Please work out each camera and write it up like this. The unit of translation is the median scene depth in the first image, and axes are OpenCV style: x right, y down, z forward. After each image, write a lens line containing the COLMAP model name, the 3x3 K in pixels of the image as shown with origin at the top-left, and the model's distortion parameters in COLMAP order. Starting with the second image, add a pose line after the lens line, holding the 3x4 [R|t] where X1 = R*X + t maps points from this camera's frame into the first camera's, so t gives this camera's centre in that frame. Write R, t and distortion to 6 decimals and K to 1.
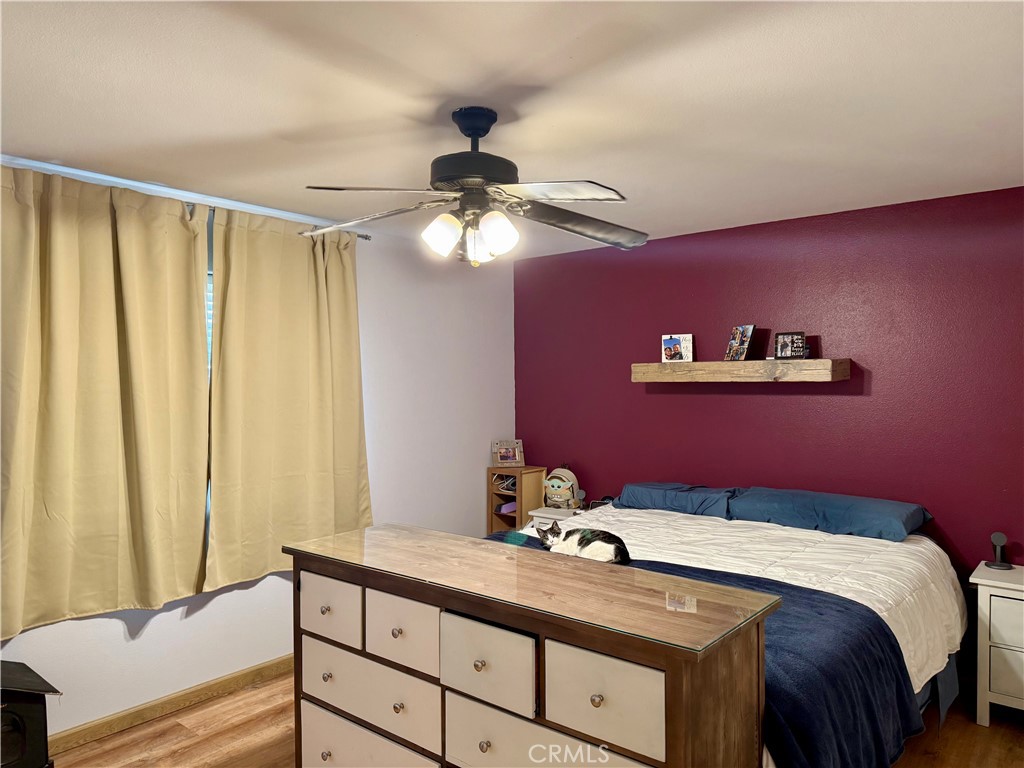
lens RADIAL K [[713.5, 0, 516.9], [0, 713.5, 382.8], [0, 0, 1]] dist [0.083517, -0.089298]
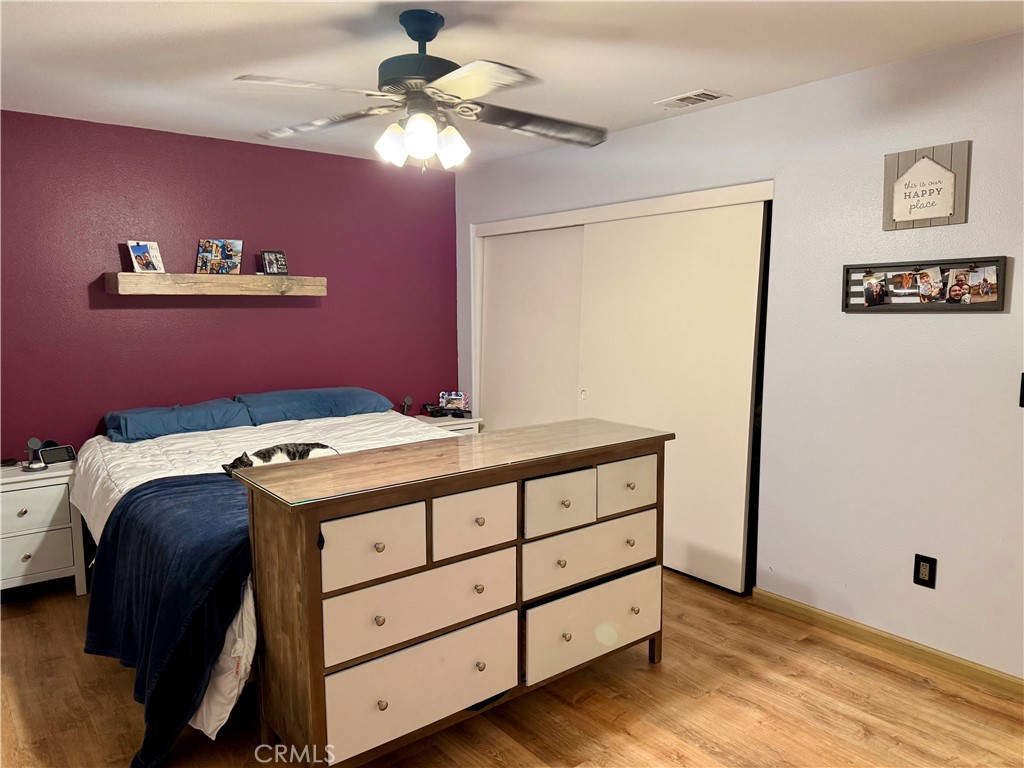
lens RADIAL K [[713.5, 0, 516.9], [0, 713.5, 382.8], [0, 0, 1]] dist [0.083517, -0.089298]
pose [[0.204944, -0.106253, 0.972989, -0.644188], [0.005996, 0.994208, 0.107307, 0.015139], [-0.978755, -0.016158, 0.204394, 0.403465]]
